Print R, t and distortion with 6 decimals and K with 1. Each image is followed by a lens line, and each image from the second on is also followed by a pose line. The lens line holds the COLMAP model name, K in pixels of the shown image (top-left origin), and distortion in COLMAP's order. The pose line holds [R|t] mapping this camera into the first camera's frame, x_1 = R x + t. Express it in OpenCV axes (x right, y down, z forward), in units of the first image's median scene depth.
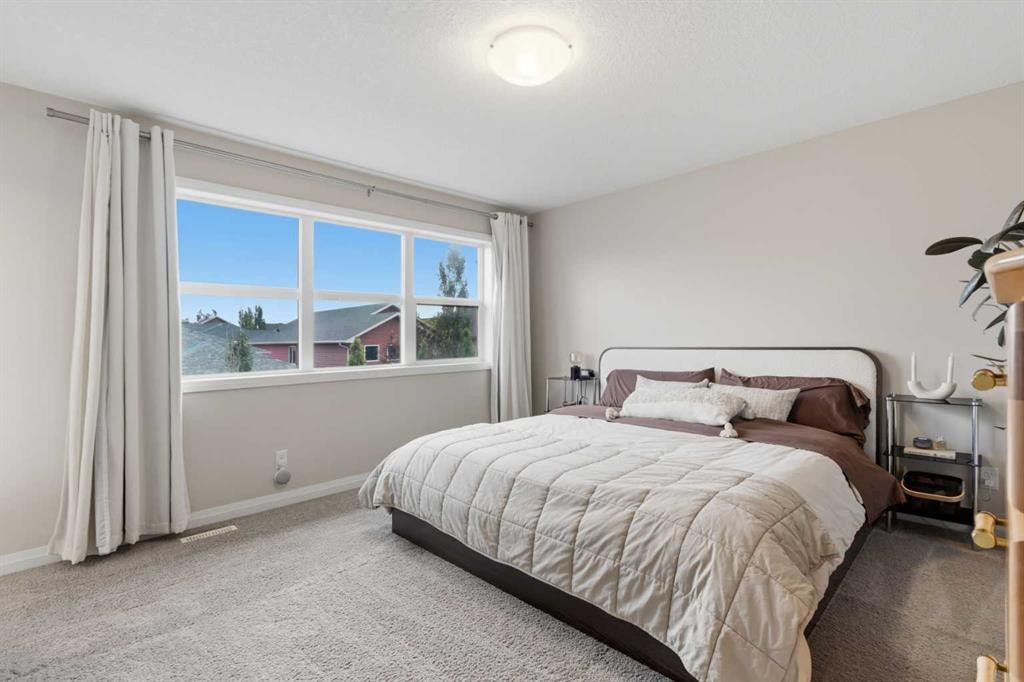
lens RADIAL K [[476.6, 0, 518.6], [0, 476.6, 339.9], [0, 0, 1]] dist [-0.018892, -0.001254]
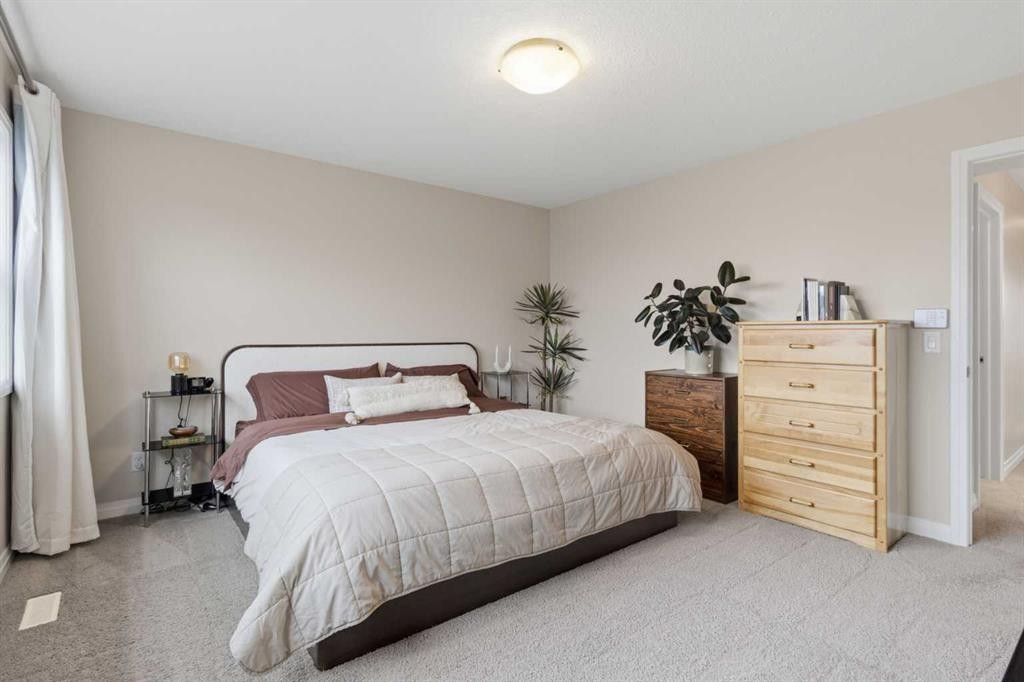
lens RADIAL K [[476.6, 0, 515.7], [0, 476.6, 341.1], [0, 0, 1]] dist [-0.018892, -0.001254]
pose [[0.141885, -0.000560, 0.989883, -0.745467], [-0.002923, 0.999995, 0.000985, 0.007918], [-0.989879, -0.003033, 0.141883, 0.647086]]
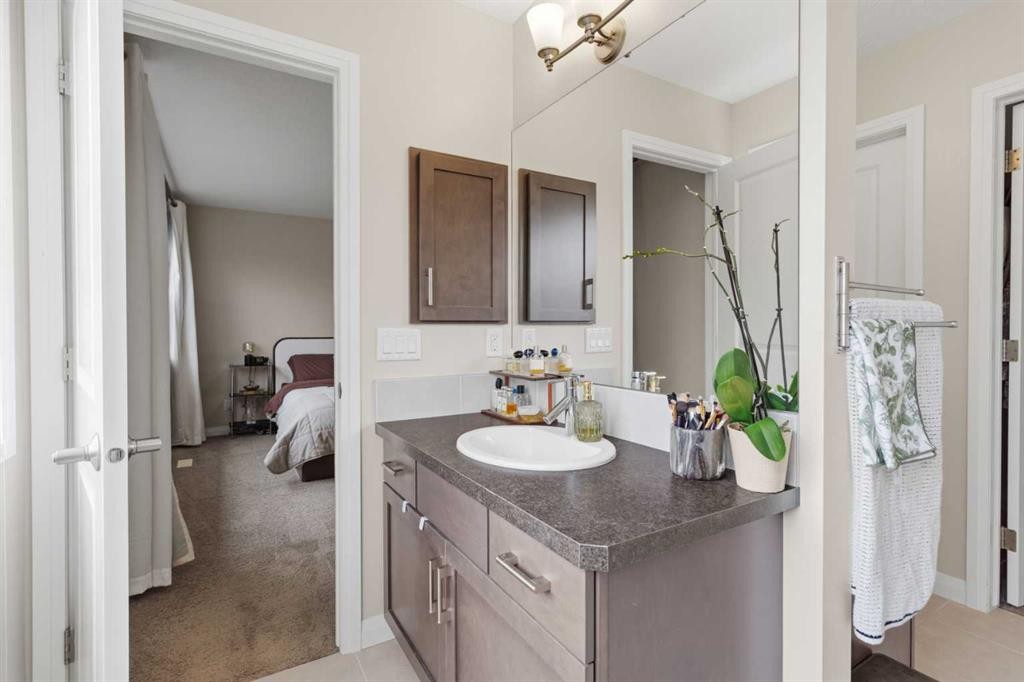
lens RADIAL K [[476.6, 0, 513.1], [0, 476.6, 333.9], [0, 0, 1]] dist [-0.018892, -0.001254]
pose [[0.268133, -0.002271, 0.963379, -1.287276], [0.002176, 0.999996, 0.001751, 0.004516], [-0.963379, 0.001627, 0.268137, 0.078671]]
